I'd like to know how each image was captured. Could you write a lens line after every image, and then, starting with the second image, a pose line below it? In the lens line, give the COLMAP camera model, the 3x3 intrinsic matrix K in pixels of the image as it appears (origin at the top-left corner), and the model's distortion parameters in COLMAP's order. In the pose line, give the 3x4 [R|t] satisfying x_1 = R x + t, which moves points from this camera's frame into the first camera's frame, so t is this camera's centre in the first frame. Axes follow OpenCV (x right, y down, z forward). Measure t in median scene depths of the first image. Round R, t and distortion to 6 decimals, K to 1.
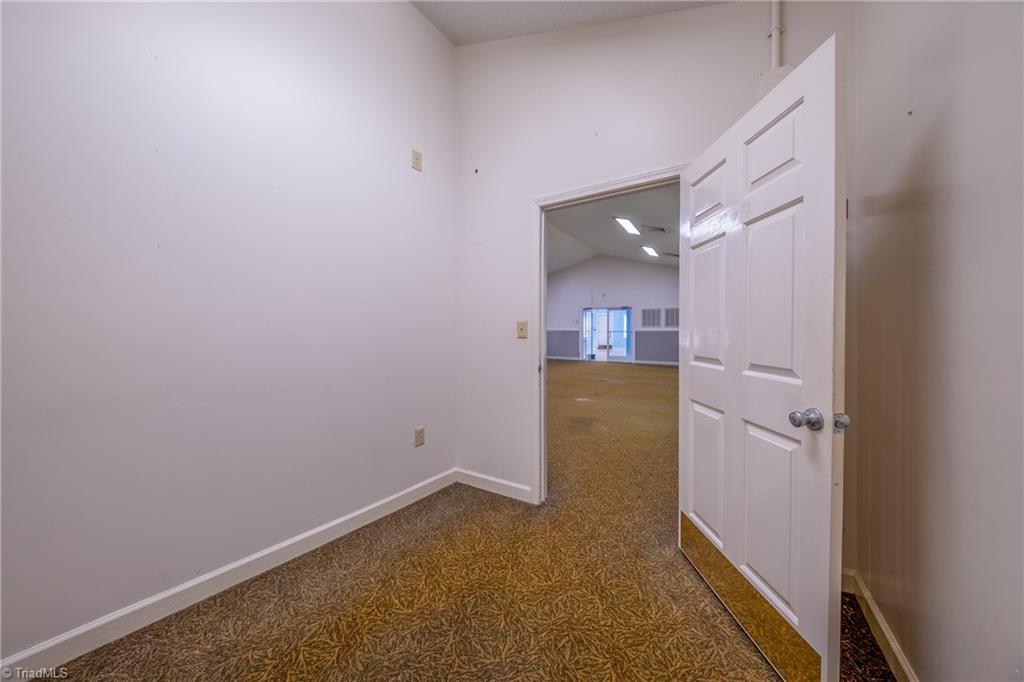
lens RADIAL K [[343.2, 0, 513.8], [0, 343.2, 334.3], [0, 0, 1]] dist [-0.000639, -0.000042]
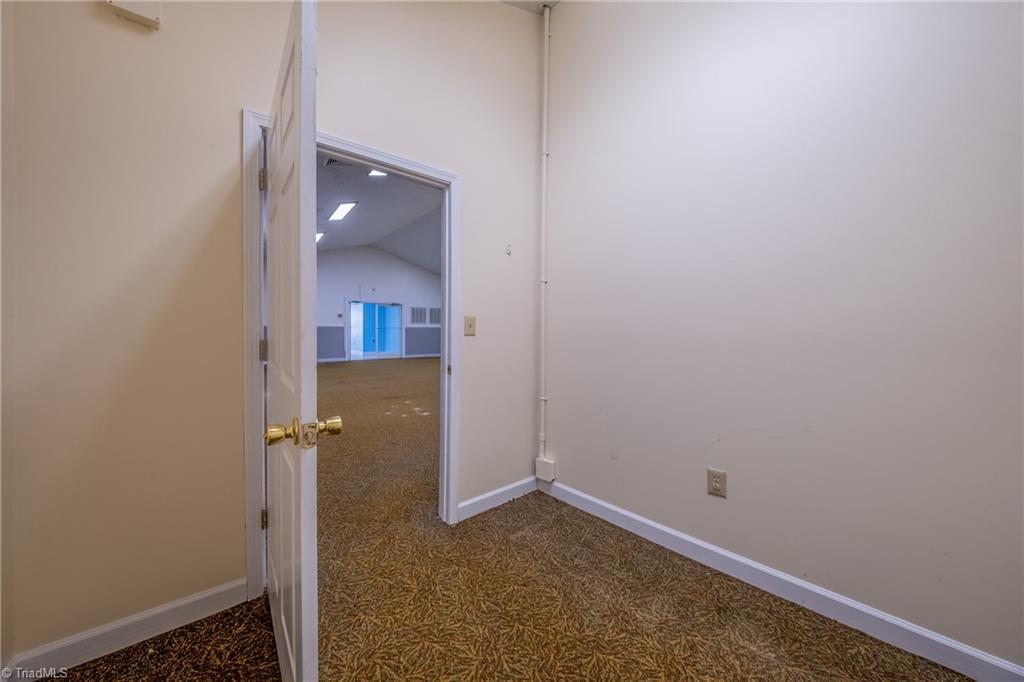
lens RADIAL K [[354.7, 0, 510.5], [0, 354.7, 334.2], [0, 0, 1]] dist [0.012280, 0.000045]
pose [[0.338428, -0.017590, 0.940828, -0.582281], [0.004918, 0.999845, 0.016924, -0.005755], [-0.940979, -0.001100, 0.338462, 0.338559]]
